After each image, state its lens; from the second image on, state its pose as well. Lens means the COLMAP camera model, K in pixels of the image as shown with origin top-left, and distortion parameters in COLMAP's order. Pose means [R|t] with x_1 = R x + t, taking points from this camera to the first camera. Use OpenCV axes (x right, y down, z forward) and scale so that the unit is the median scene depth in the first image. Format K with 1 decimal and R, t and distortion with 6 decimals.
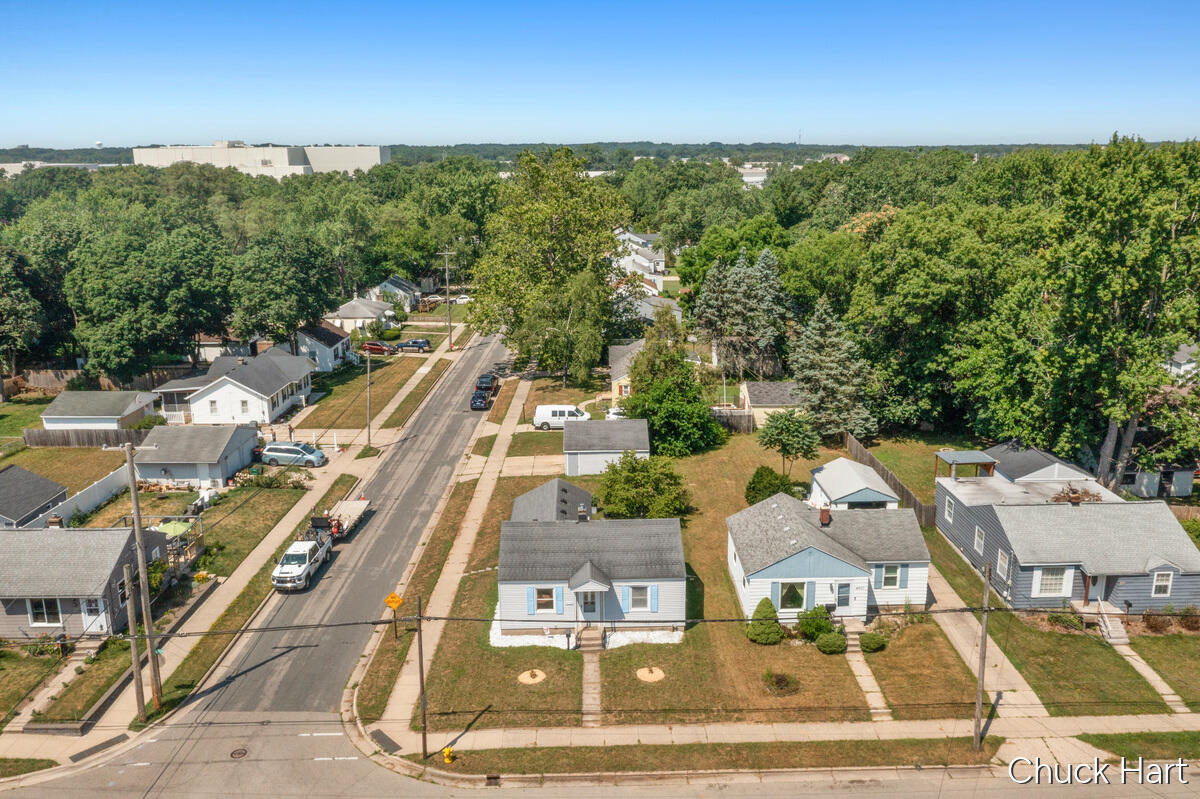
lens RADIAL K [[959.0, 0, 600.0], [0, 959.0, 399.5], [0, 0, 1]] dist [0.003269, 0.000287]
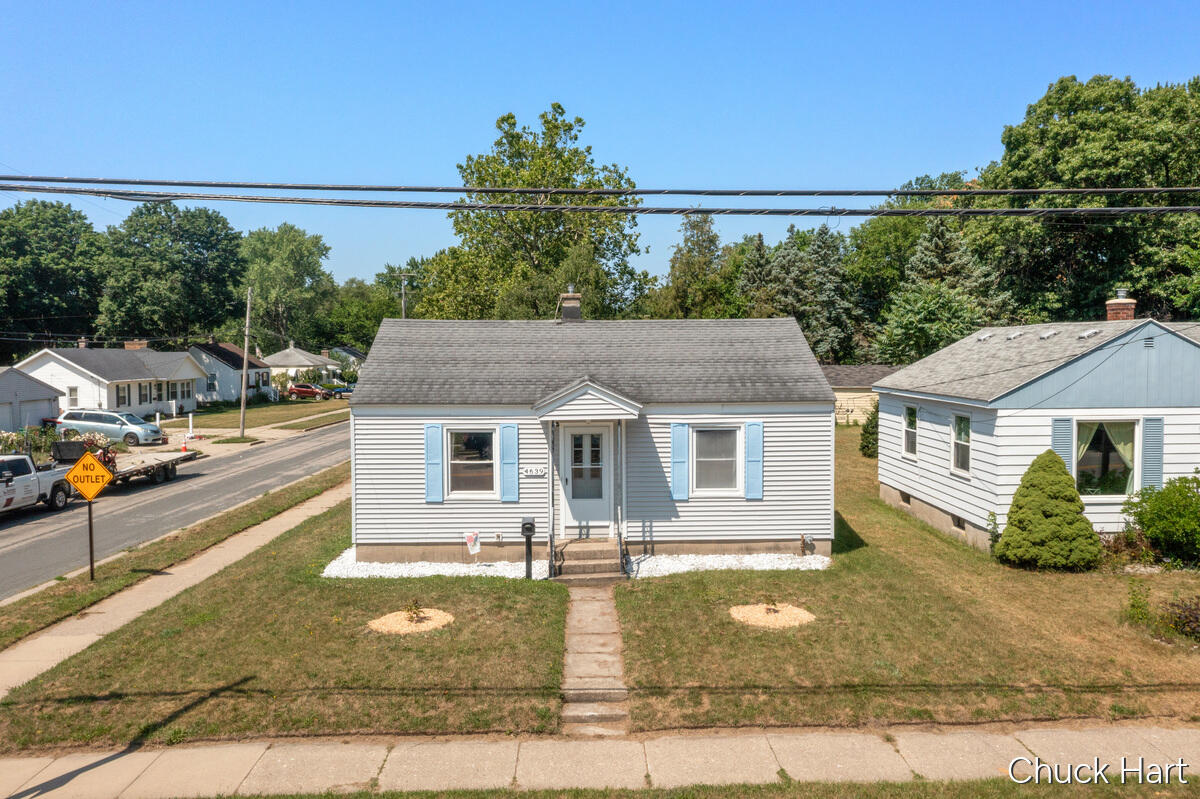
lens RADIAL K [[952.6, 0, 600.0], [0, 952.6, 399.5], [0, 0, 1]] dist [-0.003176, 0.002718]
pose [[0.999977, 0.002893, 0.006205, -0.008197], [-0.001562, 0.978831, -0.204662, 0.263705], [-0.006666, 0.204647, 0.978813, 0.623173]]
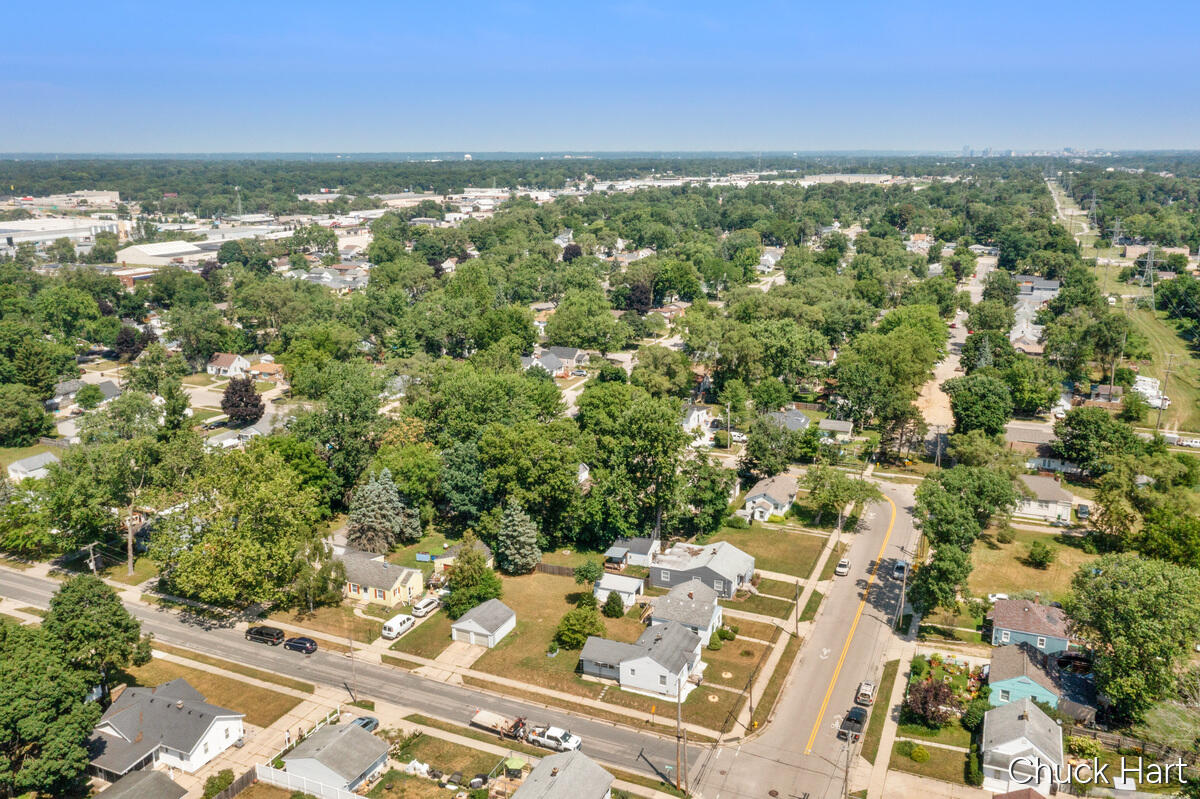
lens RADIAL K [[952.6, 0, 600.0], [0, 952.6, 399.5], [0, 0, 1]] dist [-0.003176, 0.002718]
pose [[0.404086, -0.217697, 0.888438, -2.059917], [0.227908, 0.964598, 0.132699, -0.793816], [-0.885874, 0.148861, 0.439396, 0.054466]]
